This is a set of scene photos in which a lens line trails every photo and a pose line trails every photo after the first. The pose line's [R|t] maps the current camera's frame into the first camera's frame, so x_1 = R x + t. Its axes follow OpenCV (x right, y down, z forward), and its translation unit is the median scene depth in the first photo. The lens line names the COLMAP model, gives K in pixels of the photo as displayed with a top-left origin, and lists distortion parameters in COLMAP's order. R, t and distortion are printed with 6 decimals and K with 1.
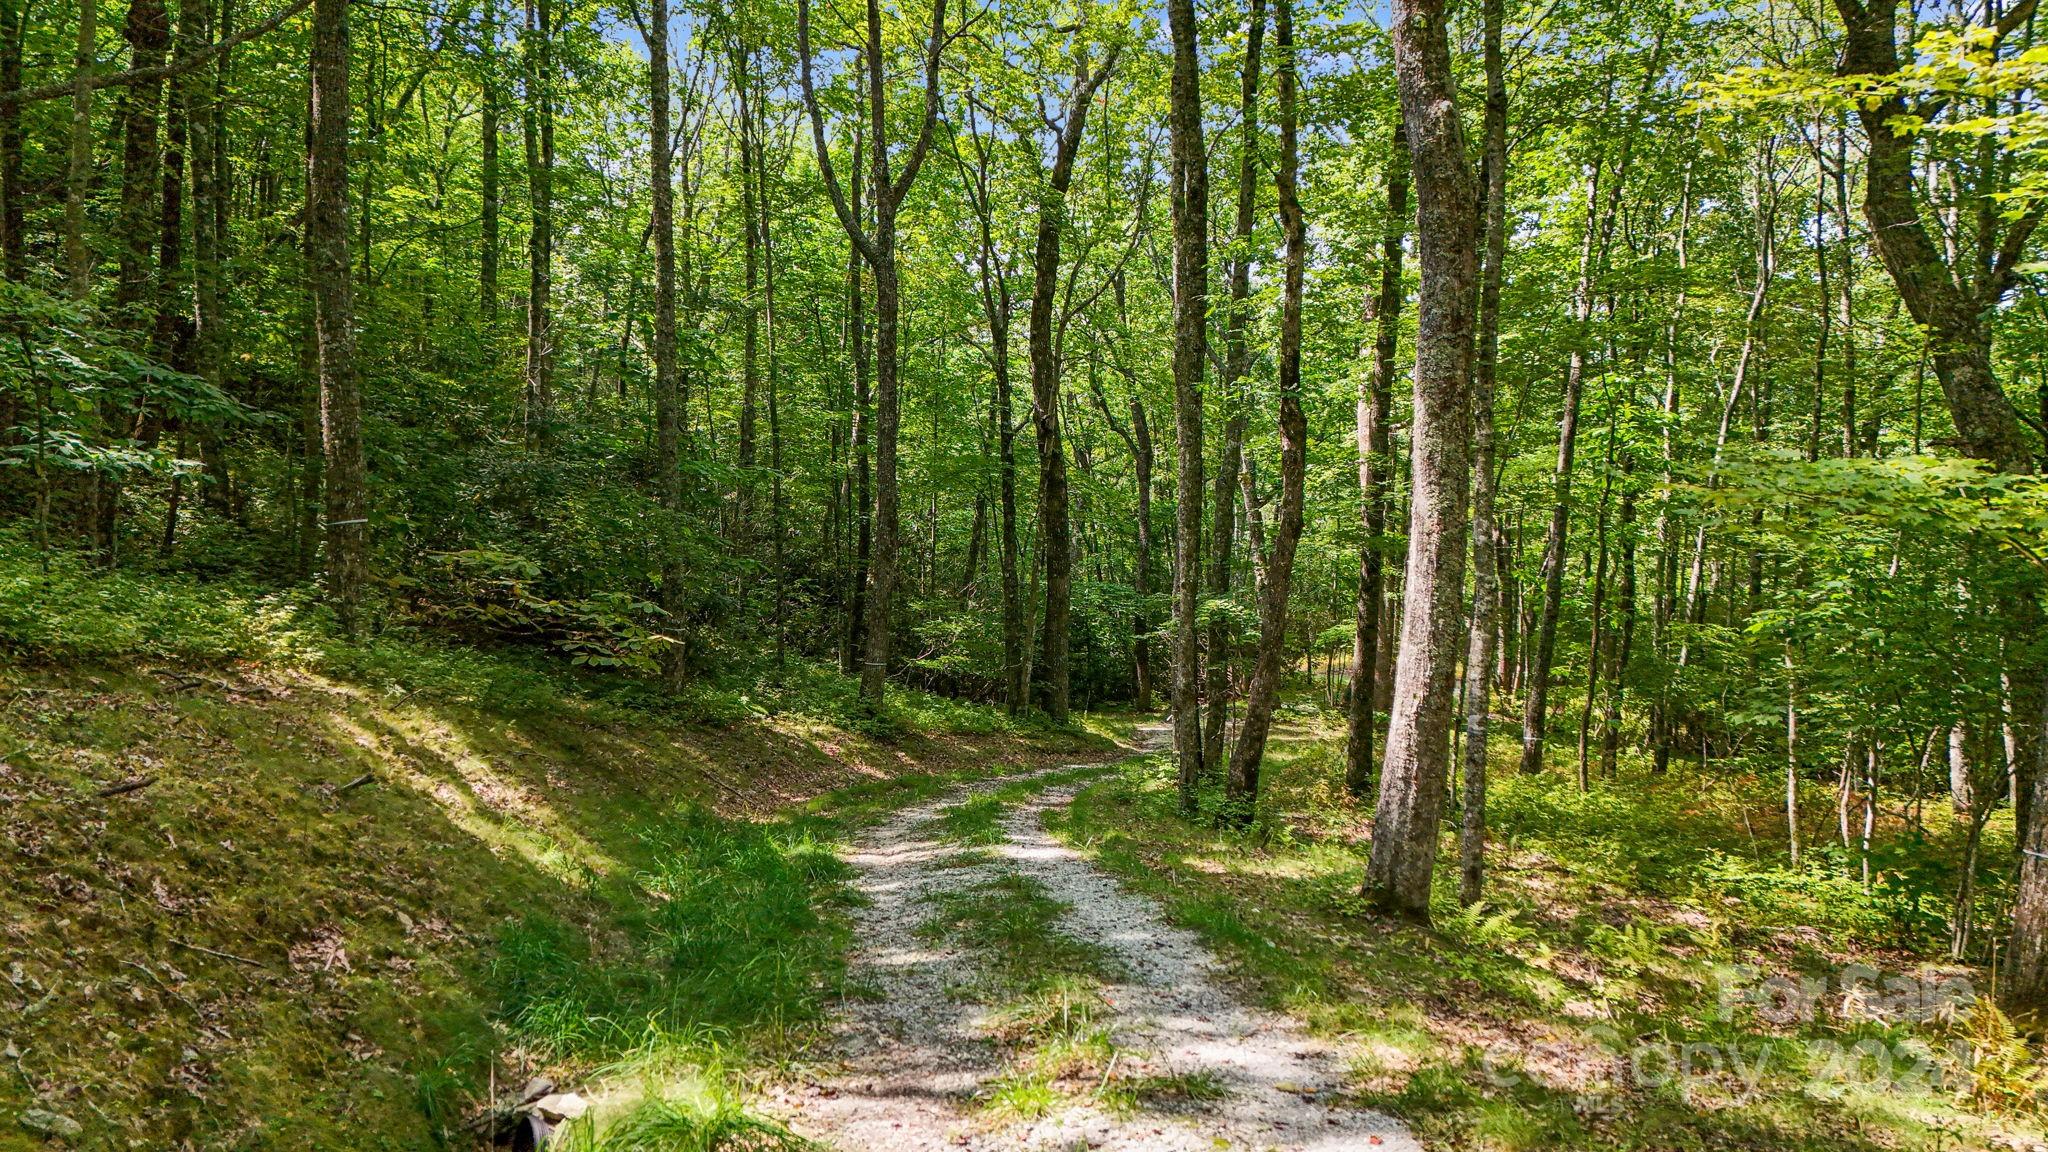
lens RADIAL K [[1499.4, 0, 1032.0], [0, 1499.4, 575.0], [0, 0, 1]] dist [0.102627, -0.107926]
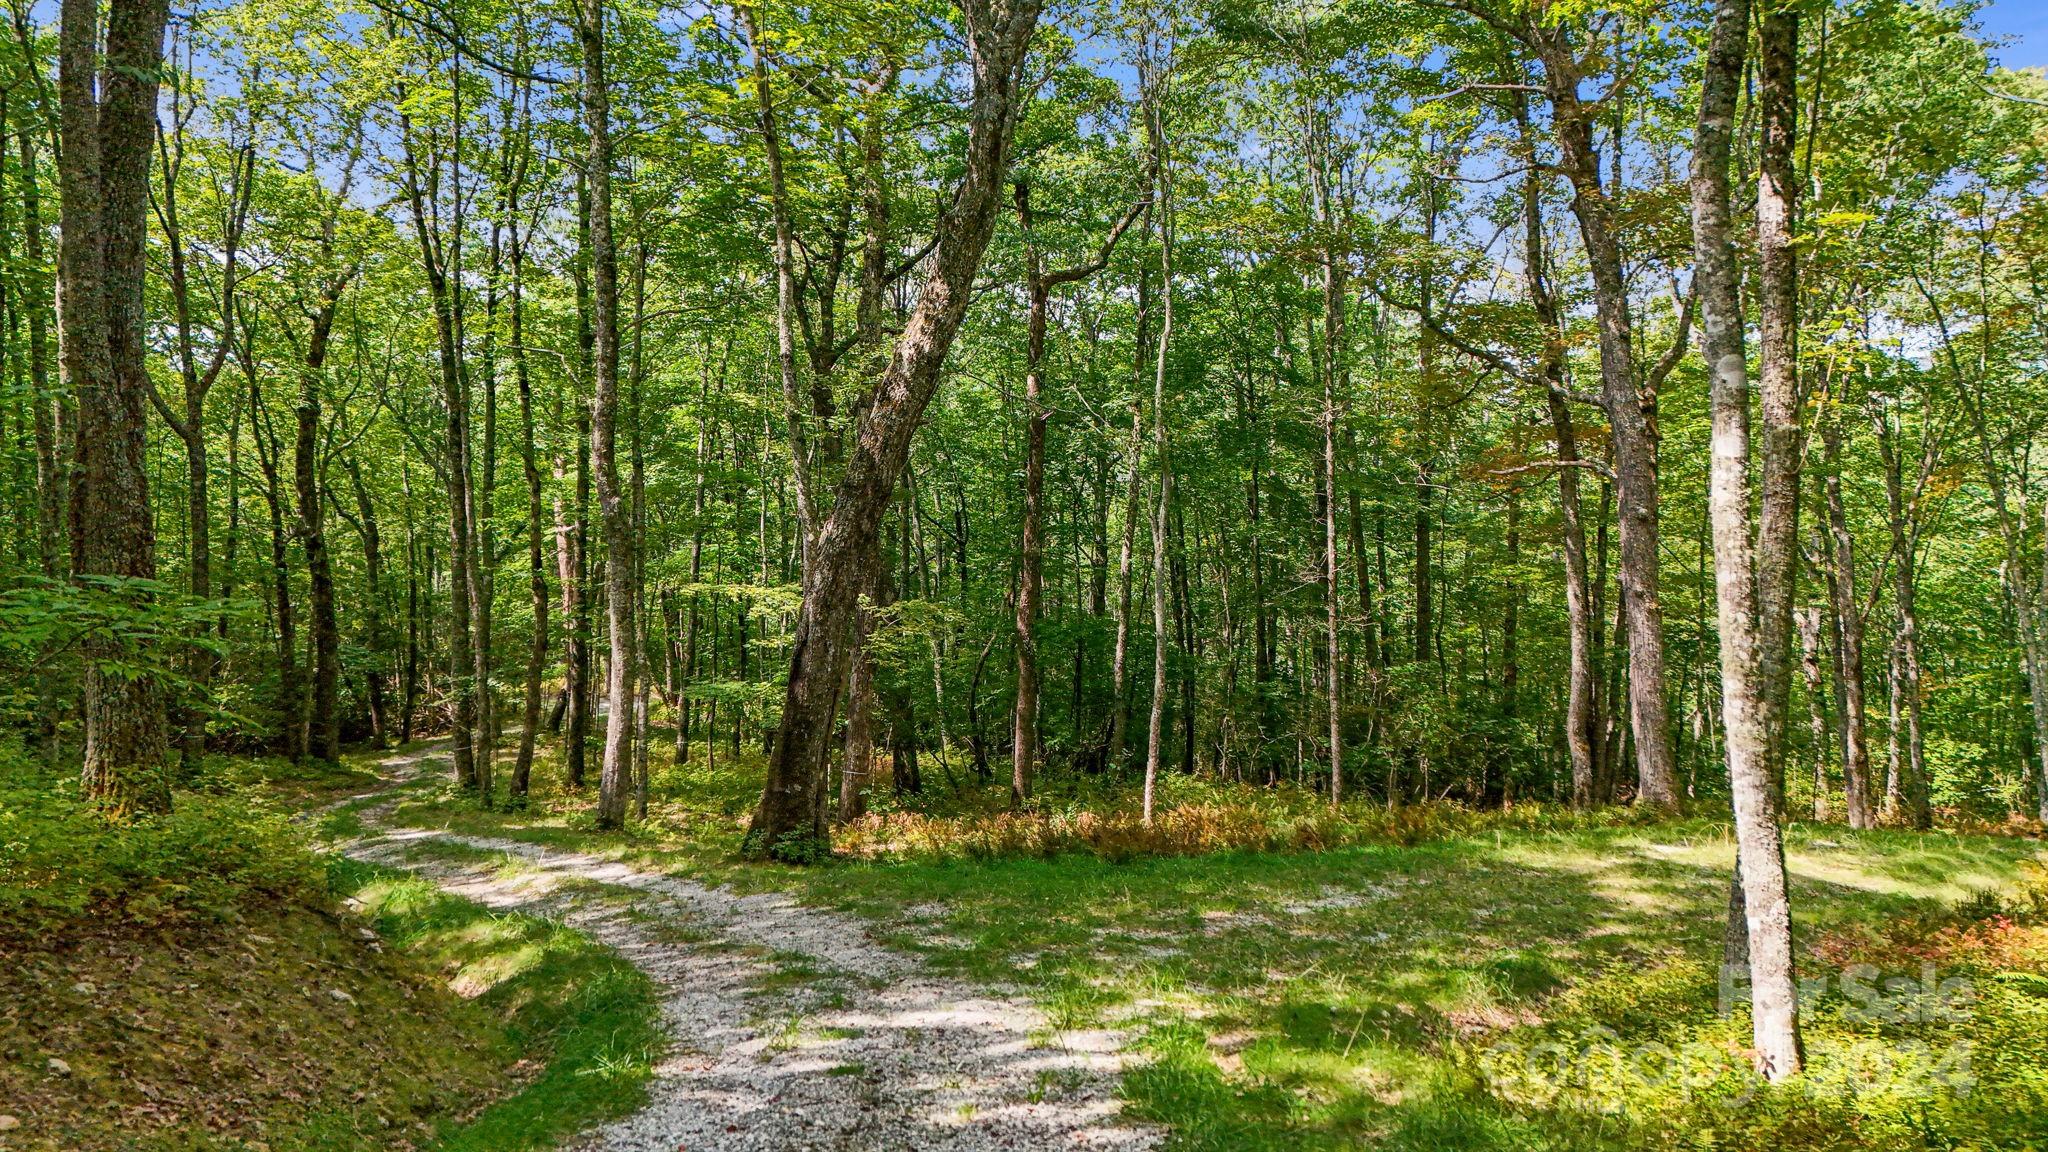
lens RADIAL K [[1499.4, 0, 1032.0], [0, 1499.4, 575.0], [0, 0, 1]] dist [0.102627, -0.107926]
pose [[0.860752, -0.039706, 0.507474, -0.205541], [0.040398, 0.999137, 0.009653, -0.092211], [-0.507419, 0.012192, 0.861613, -0.749399]]
